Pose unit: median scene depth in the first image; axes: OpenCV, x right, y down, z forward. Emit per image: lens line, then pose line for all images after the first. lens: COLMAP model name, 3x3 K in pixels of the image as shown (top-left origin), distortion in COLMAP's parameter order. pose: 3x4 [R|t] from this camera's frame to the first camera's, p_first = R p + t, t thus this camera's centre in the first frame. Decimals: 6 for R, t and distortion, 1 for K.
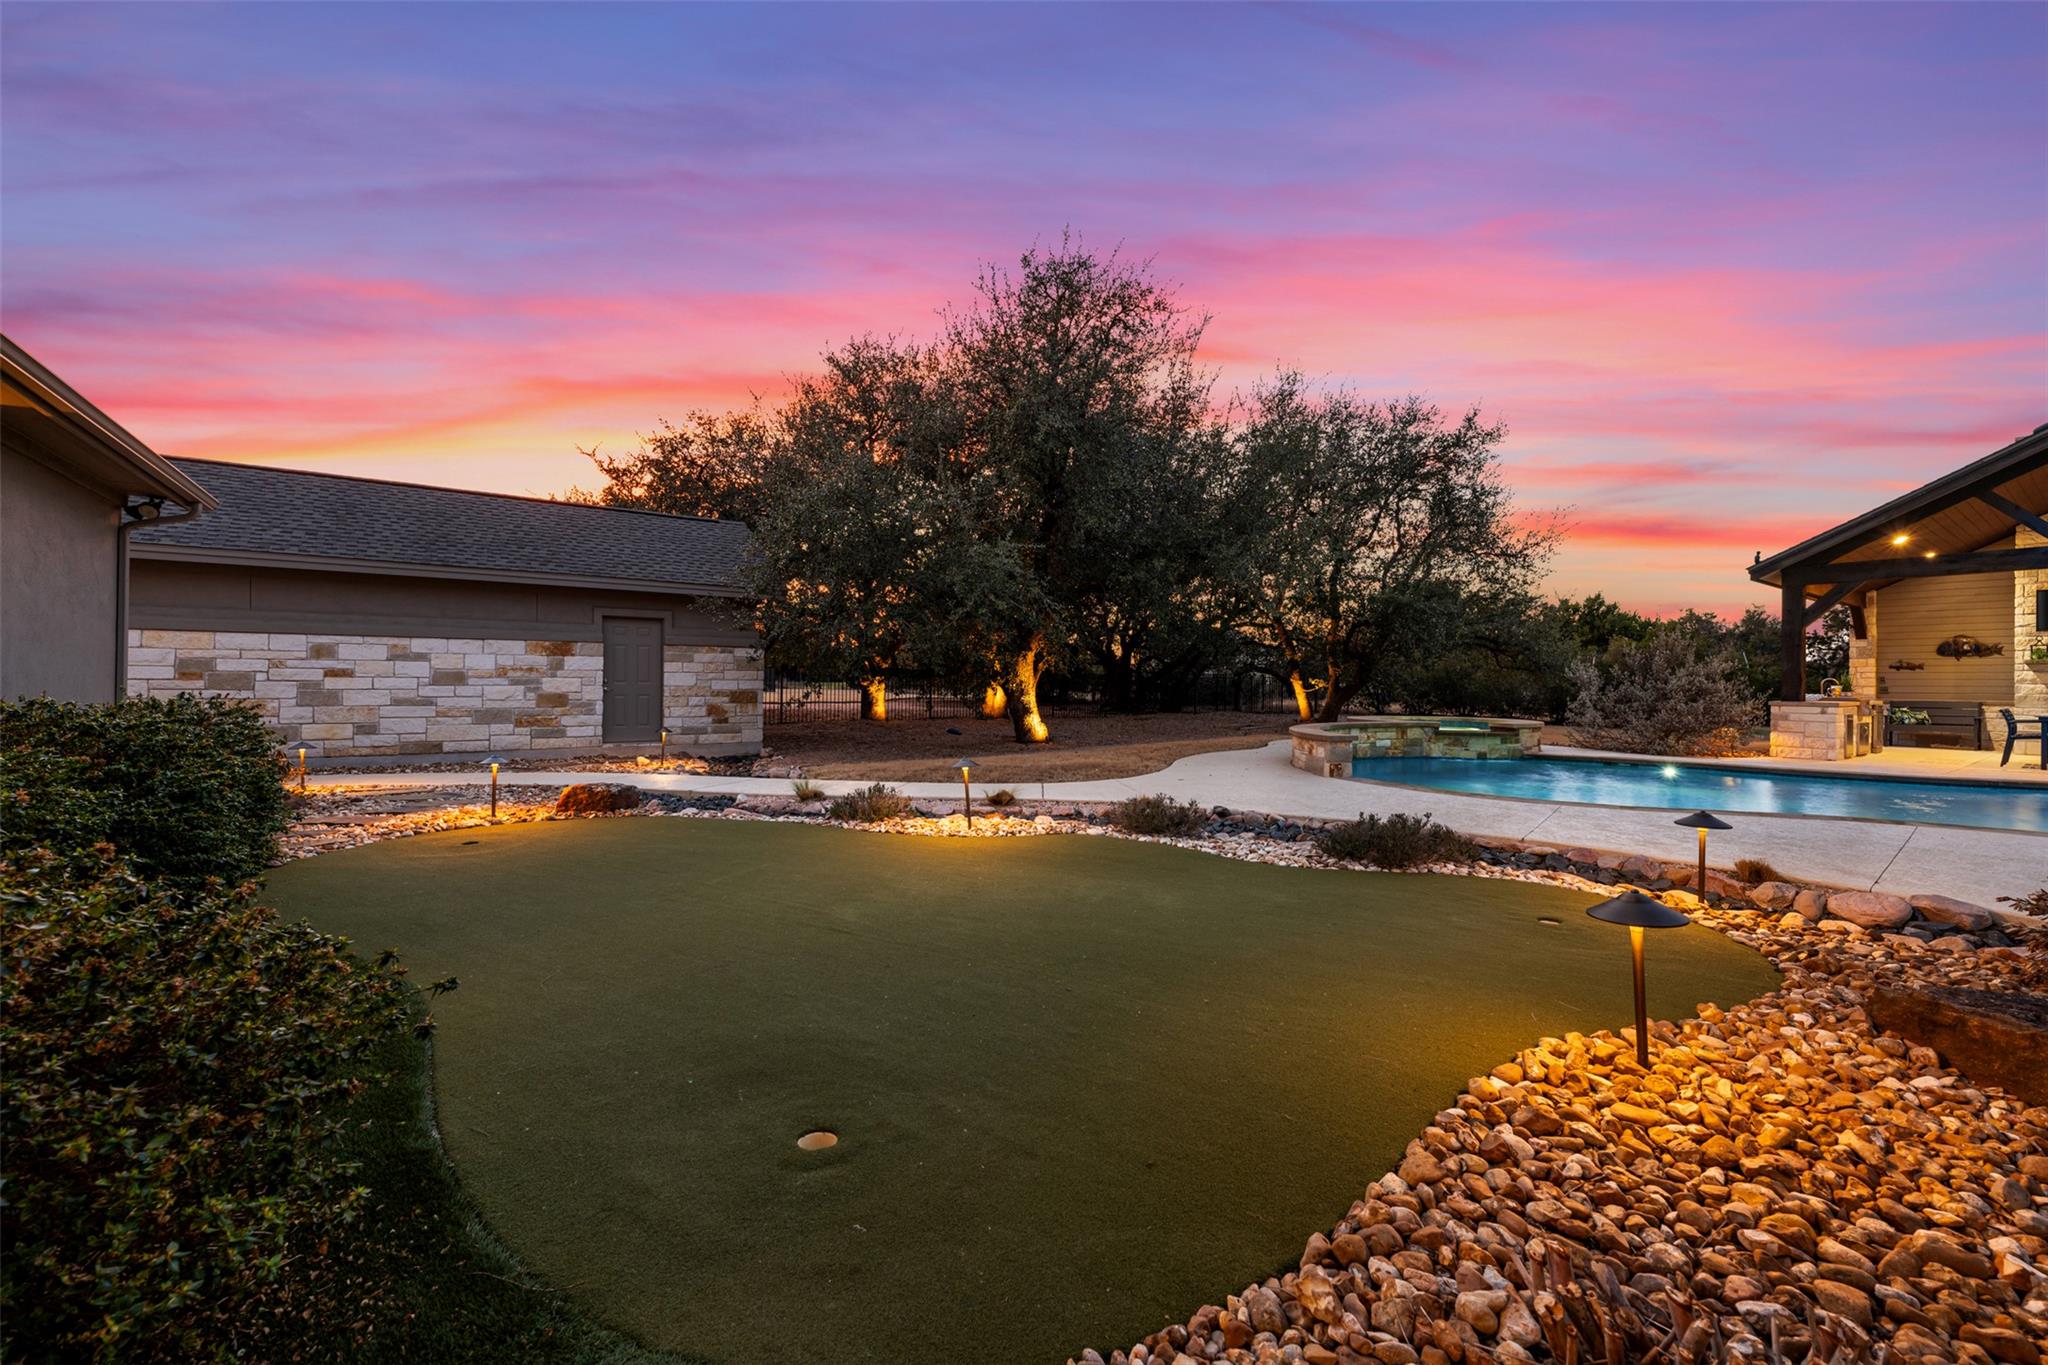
lens RADIAL K [[805.0, 0, 1028.3], [0, 805.0, 680.4], [0, 0, 1]] dist [-0.000528, 0.000302]
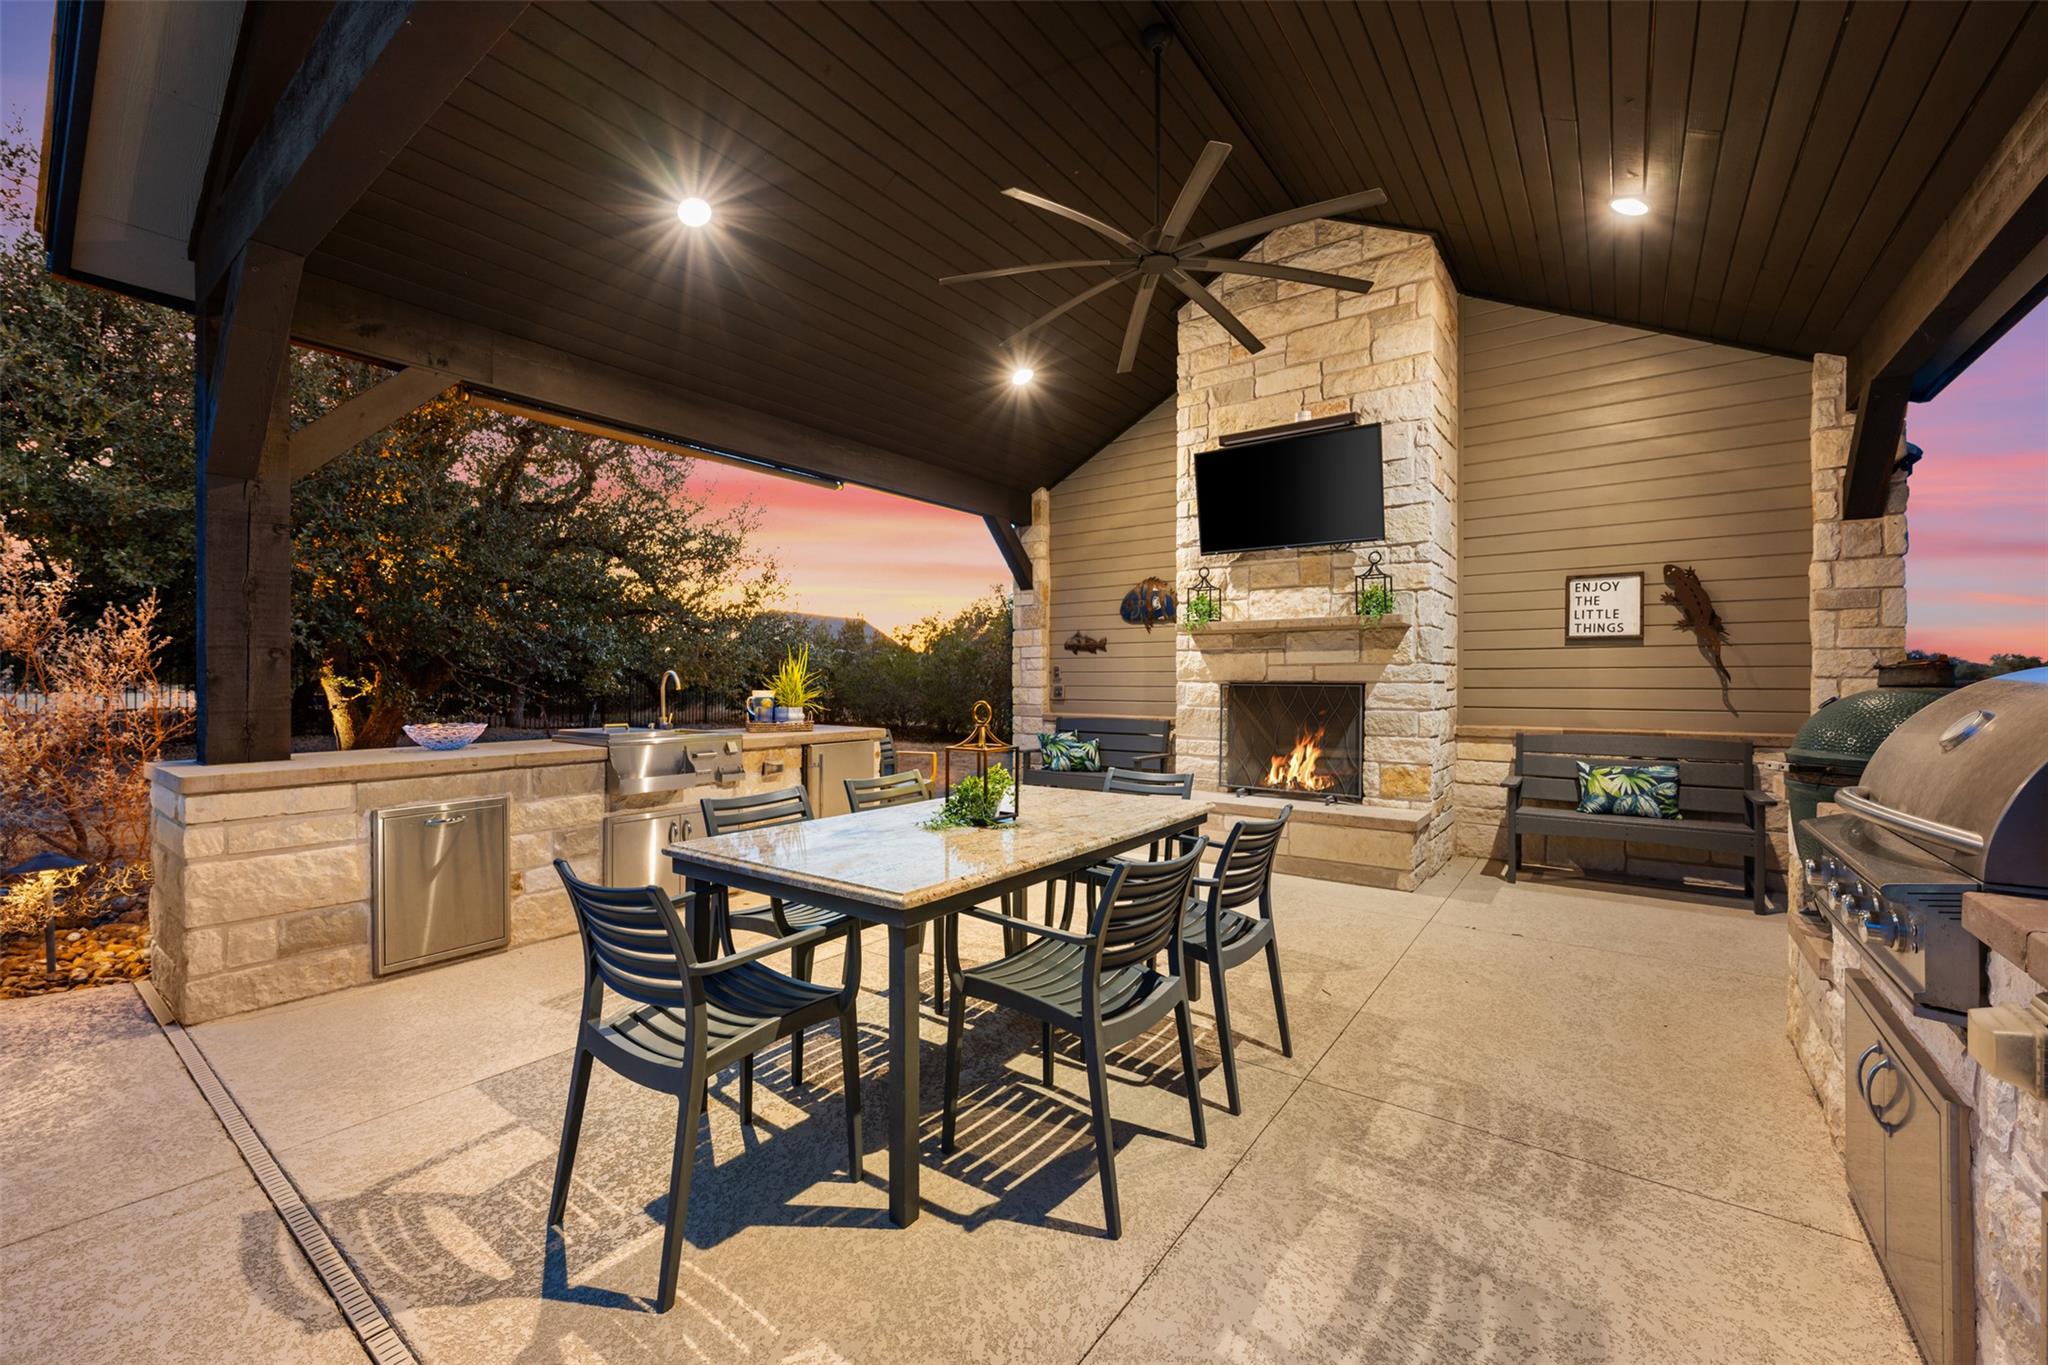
lens RADIAL K [[805.0, 0, 1029.9], [0, 805.0, 680.6], [0, 0, 1]] dist [-0.000528, 0.000302]
pose [[0.949650, -0.009881, 0.313156, 0.914564], [0.007803, 0.999938, 0.007888, -0.000143], [-0.313214, -0.005048, 0.949669, 0.556545]]
